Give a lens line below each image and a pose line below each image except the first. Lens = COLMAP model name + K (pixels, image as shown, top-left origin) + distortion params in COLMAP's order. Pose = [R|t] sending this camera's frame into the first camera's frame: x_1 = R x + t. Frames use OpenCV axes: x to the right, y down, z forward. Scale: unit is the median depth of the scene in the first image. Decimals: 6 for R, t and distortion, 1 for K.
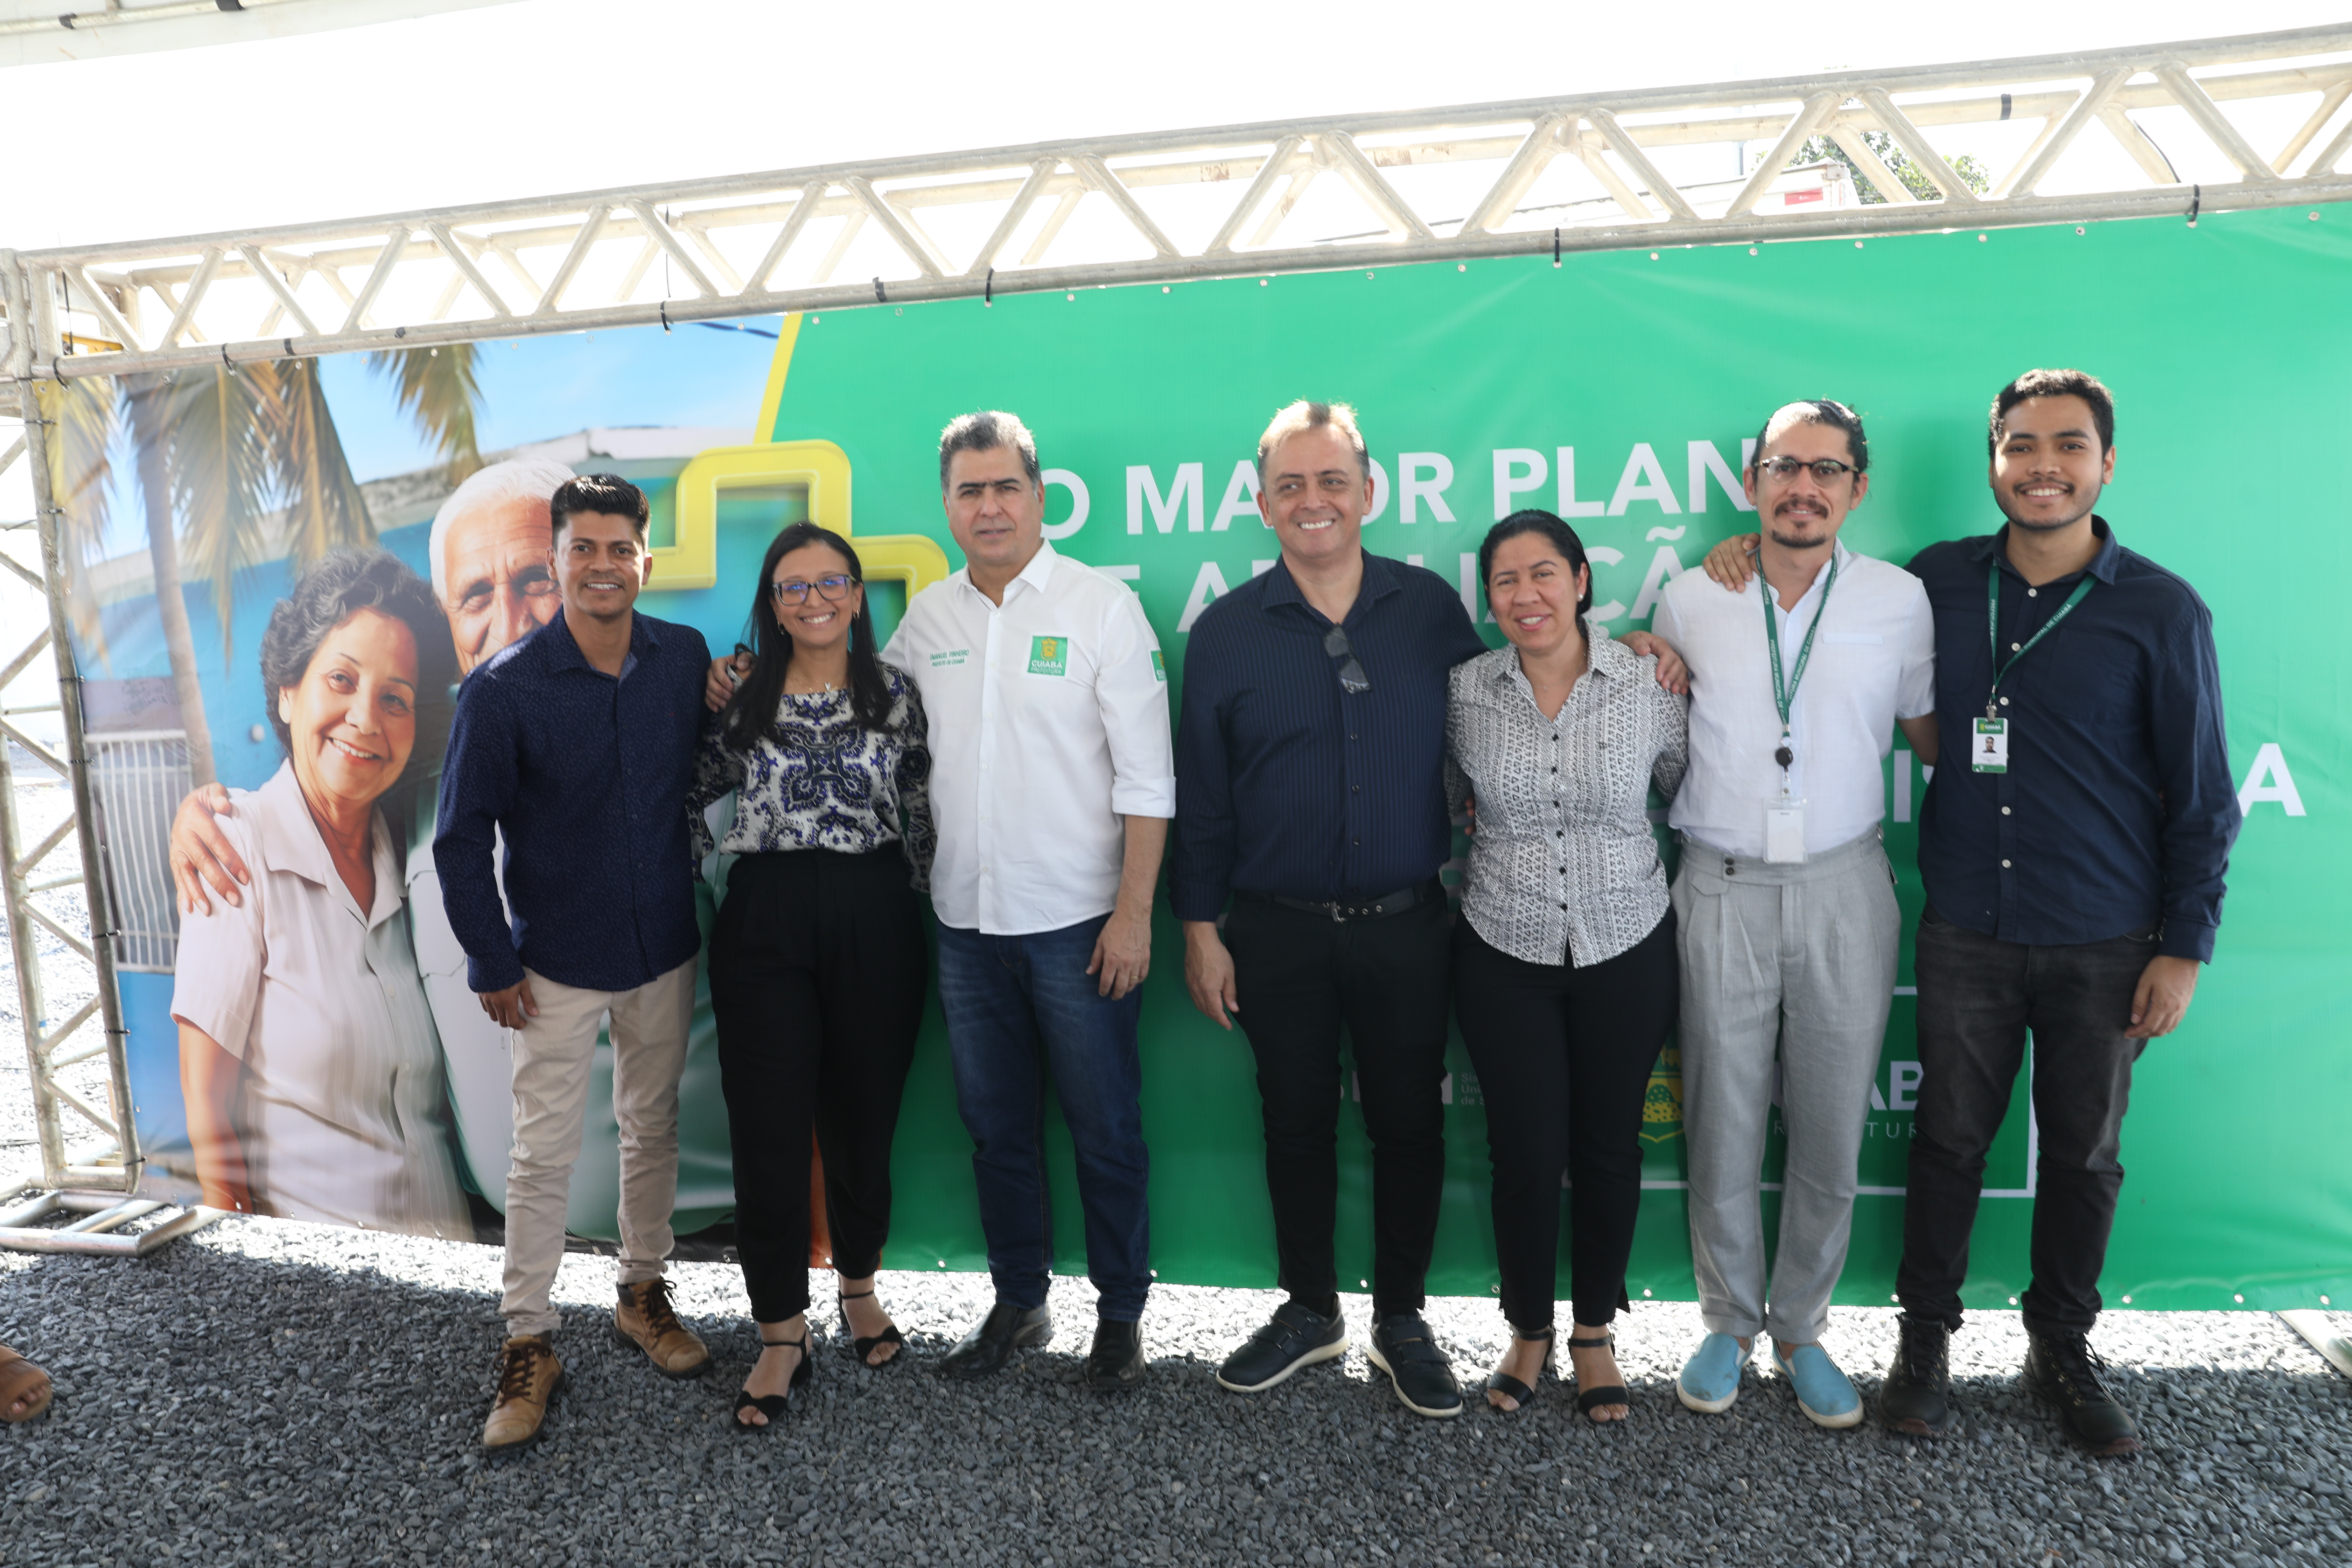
lens RADIAL K [[1548.8, 0, 1189.4], [0, 1548.8, 717.3], [0, 0, 1]] dist [-0.040425, -0.000066]
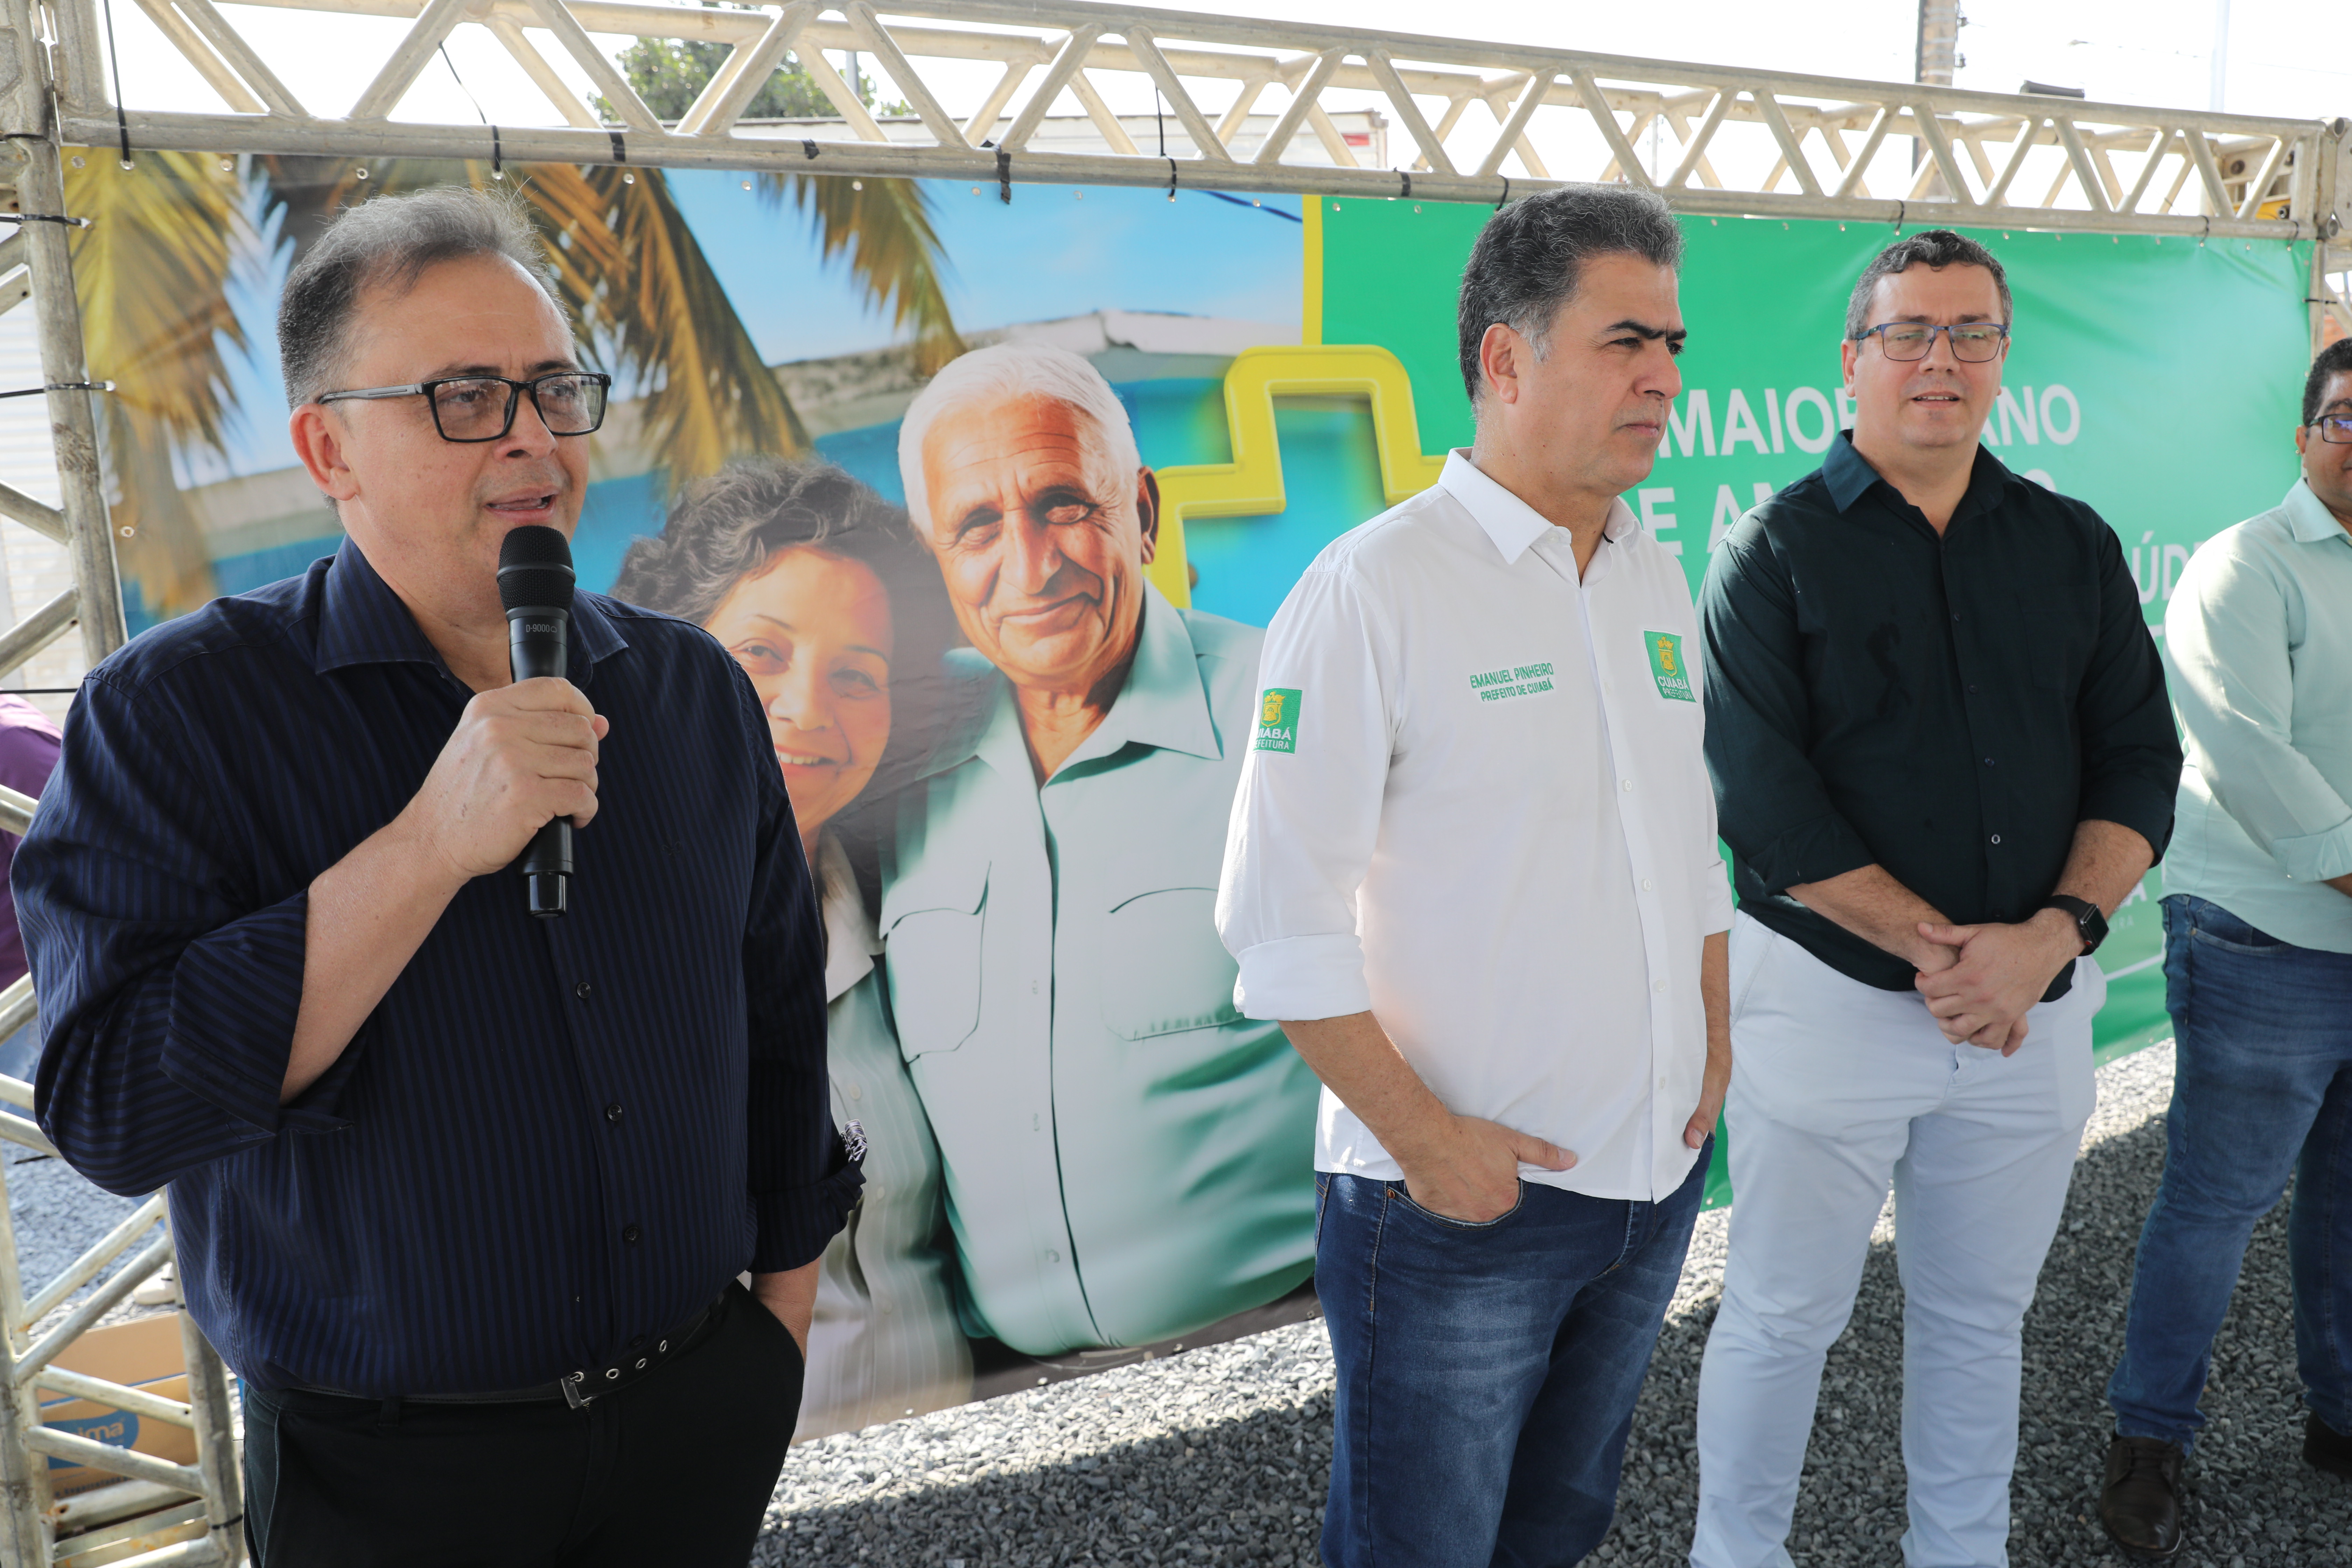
lens RADIAL K [[1901.1, 0, 1176.0], [0, 1901.1, 784.0], [0, 0, 1]] dist [-0.047249, 0.017173]
pose [[0.750089, -0.093767, 0.654656, -0.982615], [0.082356, 0.995436, 0.048215, 0.007821], [-0.656189, 0.017749, 0.754388, 0.246807]]
